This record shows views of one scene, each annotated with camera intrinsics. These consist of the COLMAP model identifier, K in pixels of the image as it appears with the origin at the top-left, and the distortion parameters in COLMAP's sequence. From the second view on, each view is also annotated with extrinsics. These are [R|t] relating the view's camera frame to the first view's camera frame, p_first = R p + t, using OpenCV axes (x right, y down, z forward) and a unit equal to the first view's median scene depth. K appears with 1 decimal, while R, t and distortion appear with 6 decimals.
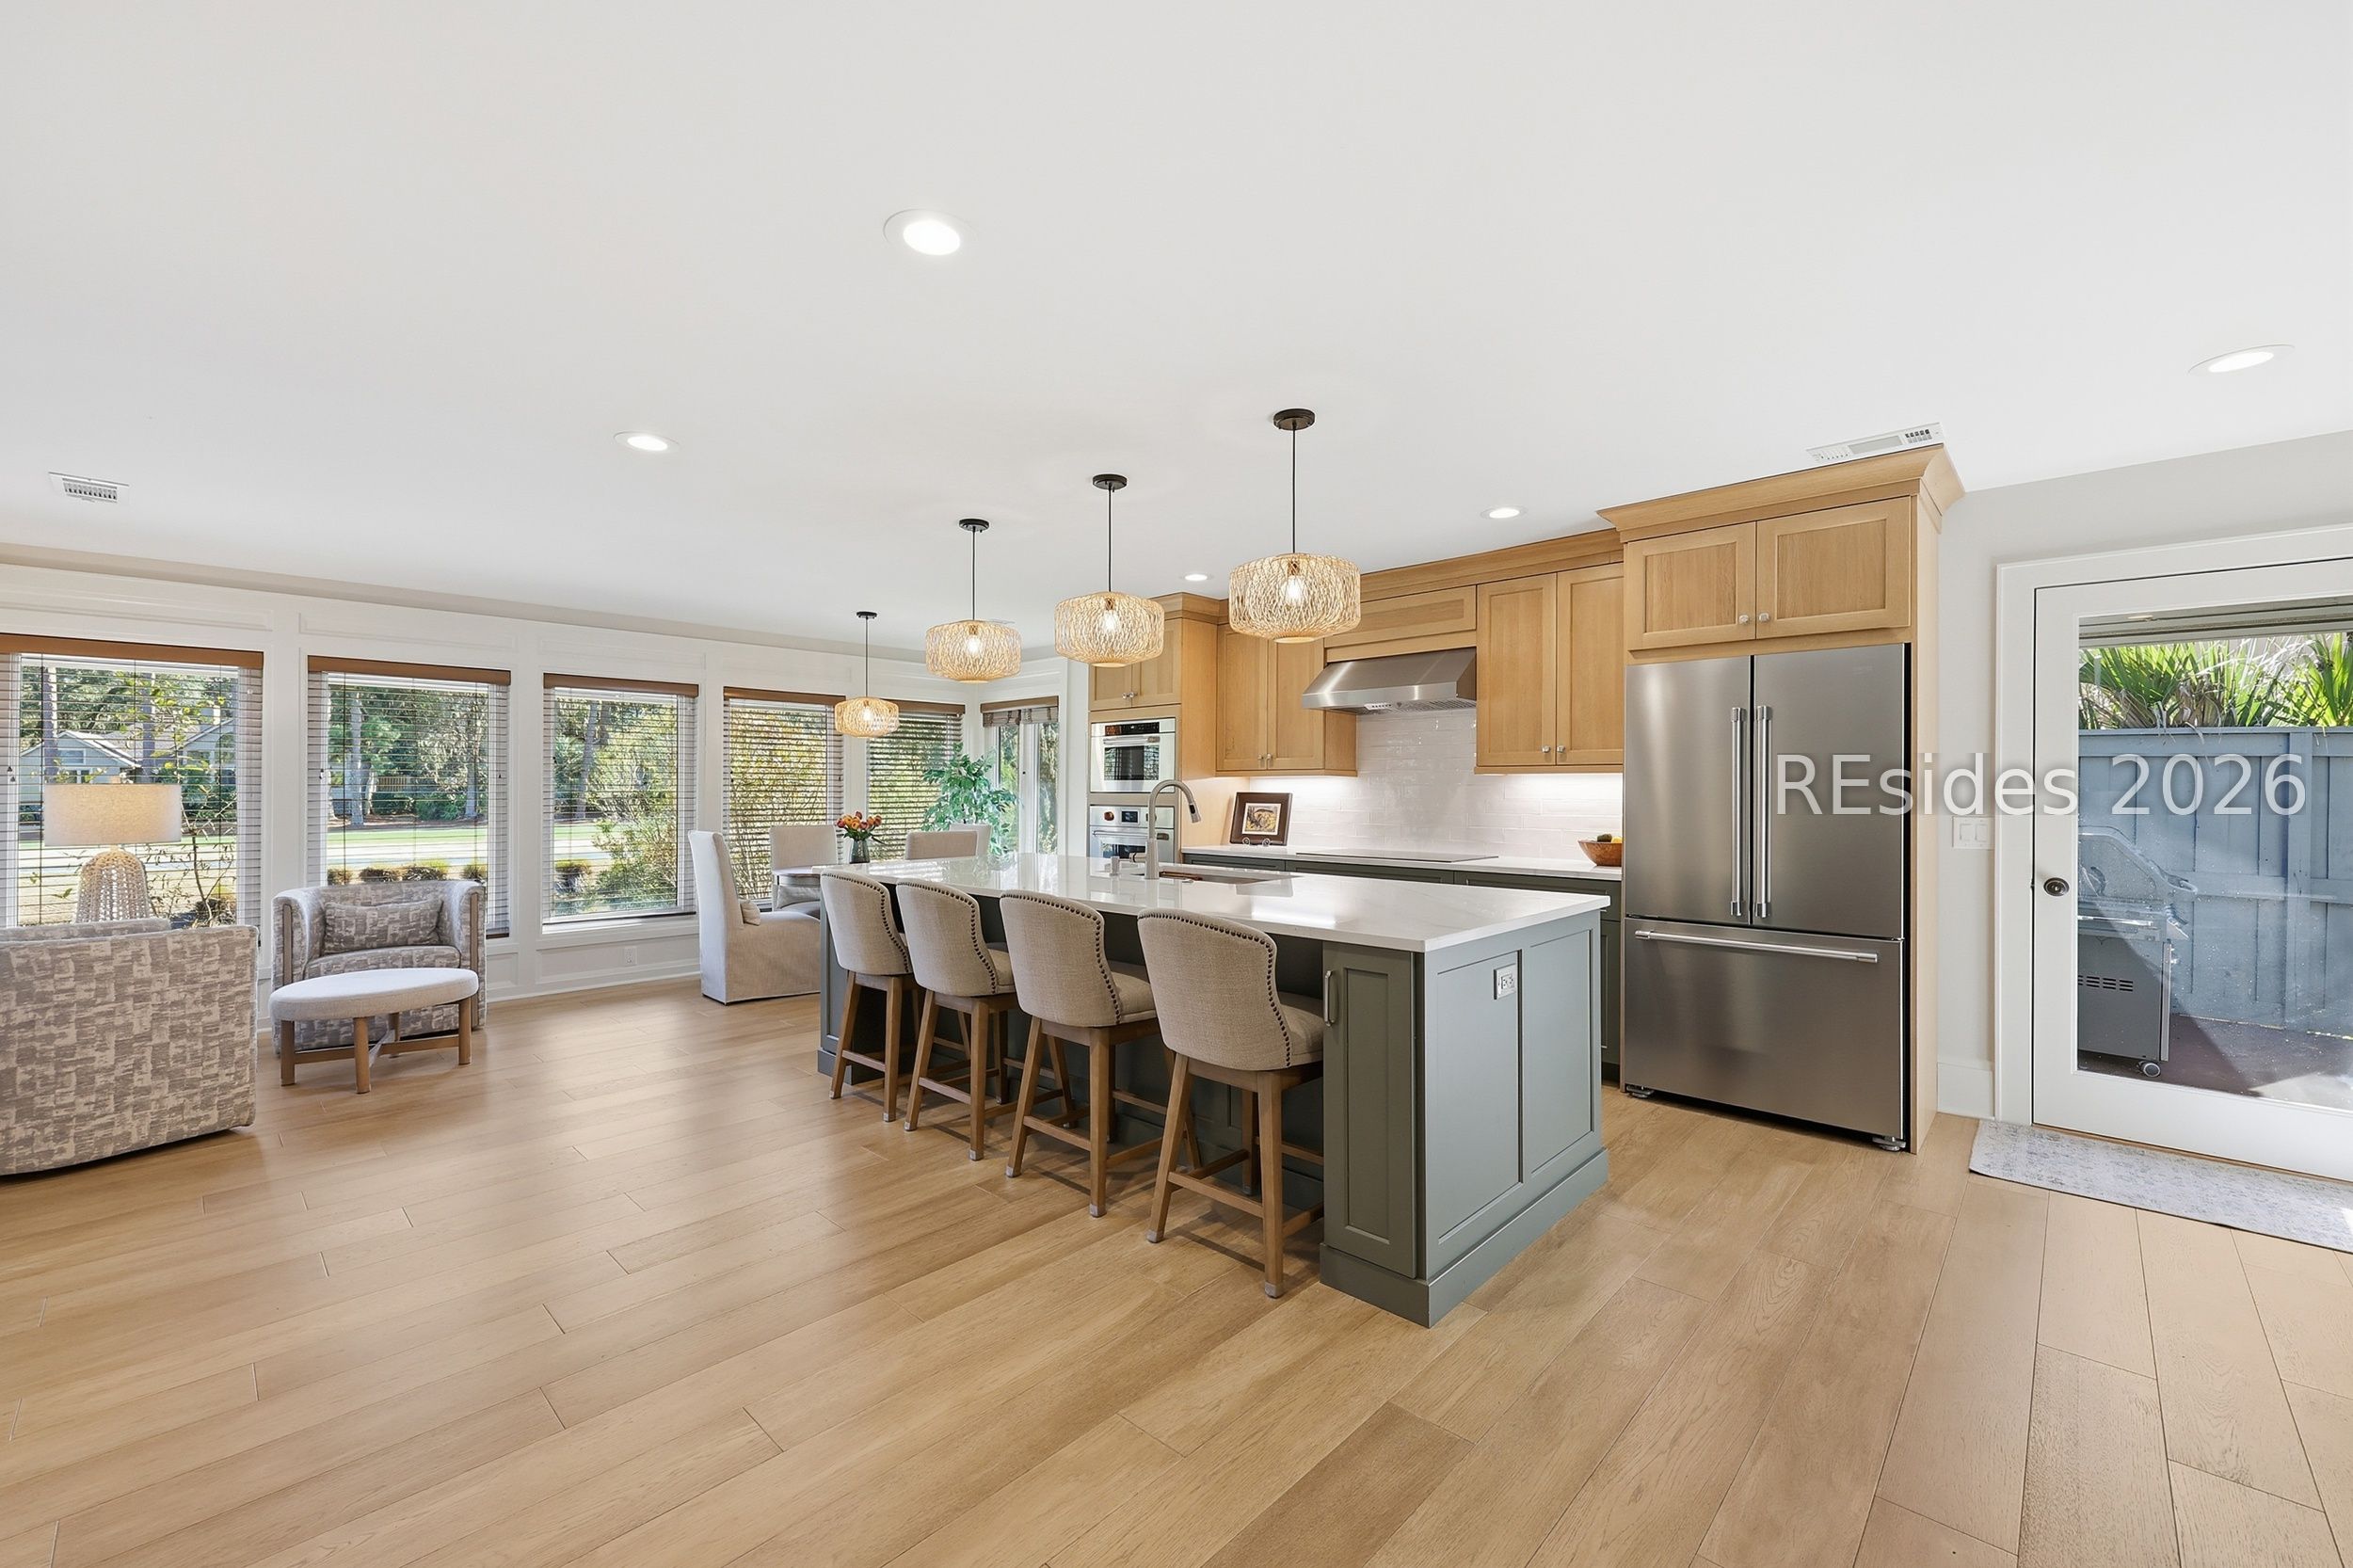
lens RADIAL K [[959.1, 0, 1163.5], [0, 959.1, 787.5], [0, 0, 1]] dist [0.005933, 0.000021]
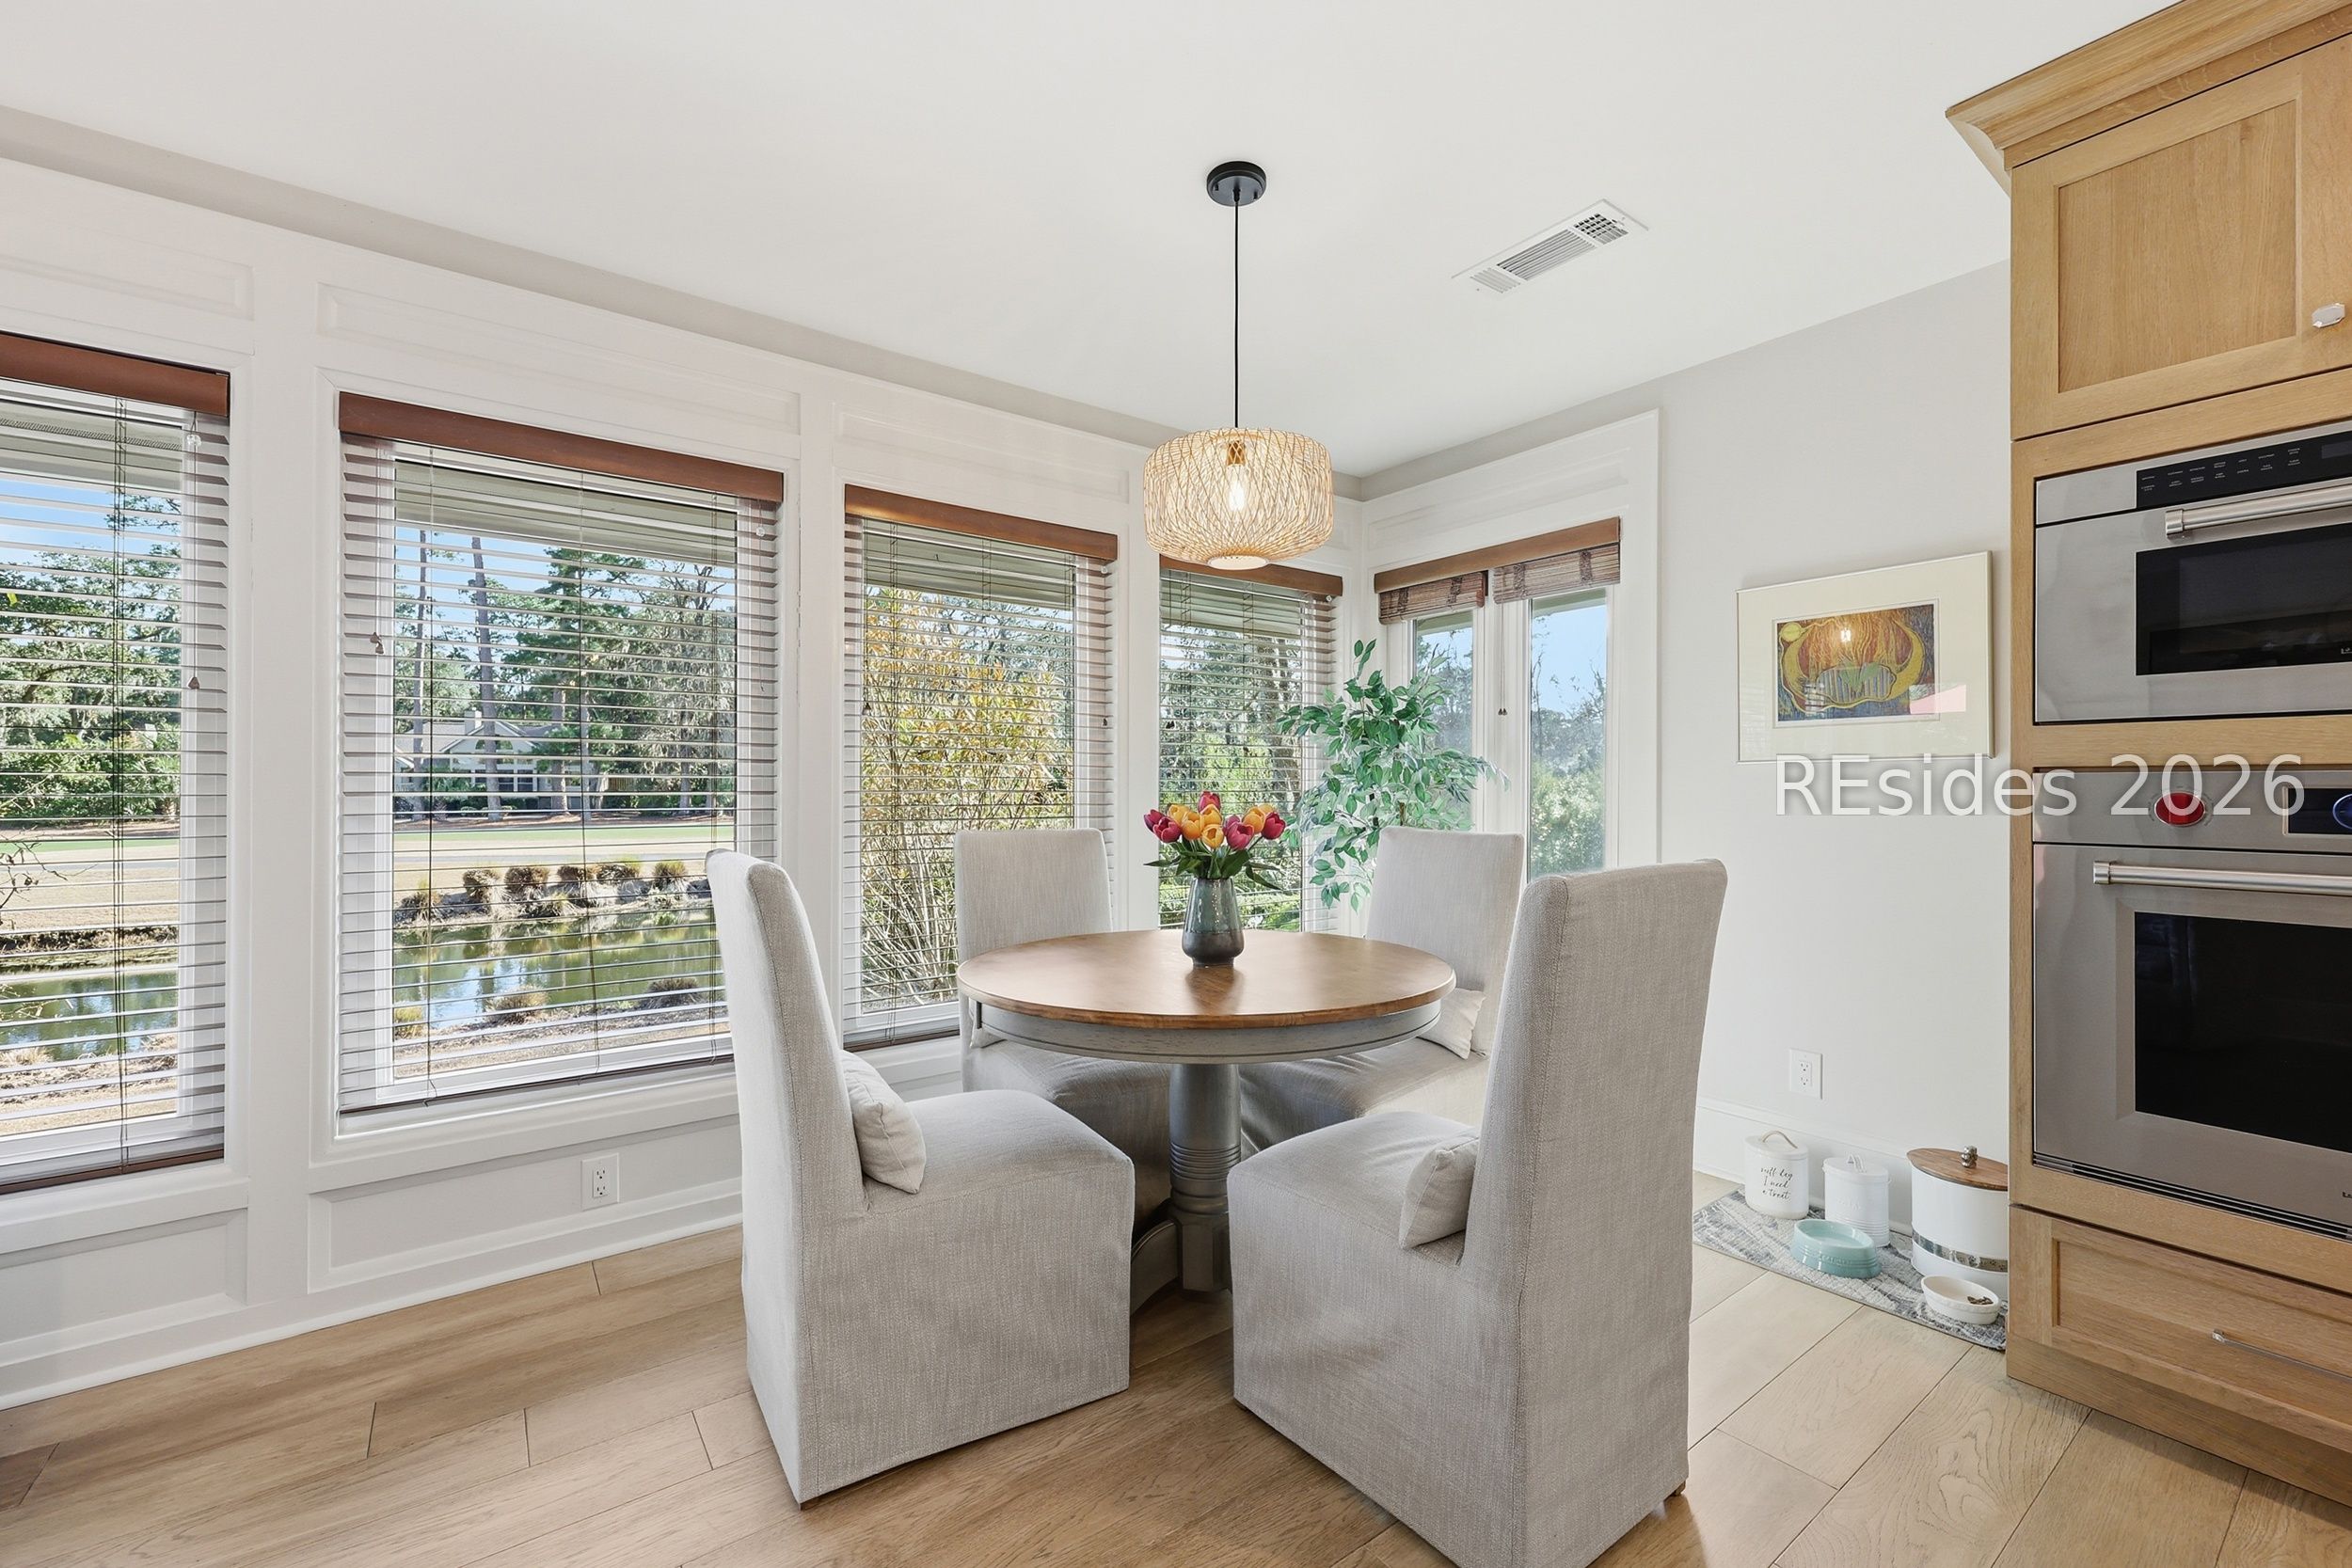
lens RADIAL K [[958.6, 0, 1163.0], [0, 958.6, 787.5], [0, 0, 1]] dist [0.005933, 0.000021]
pose [[0.984211, -0.002640, -0.176978, -0.226304], [0.002958, 0.999994, 0.001530, 0.018909], [0.176973, -0.002029, 0.984214, 0.554092]]
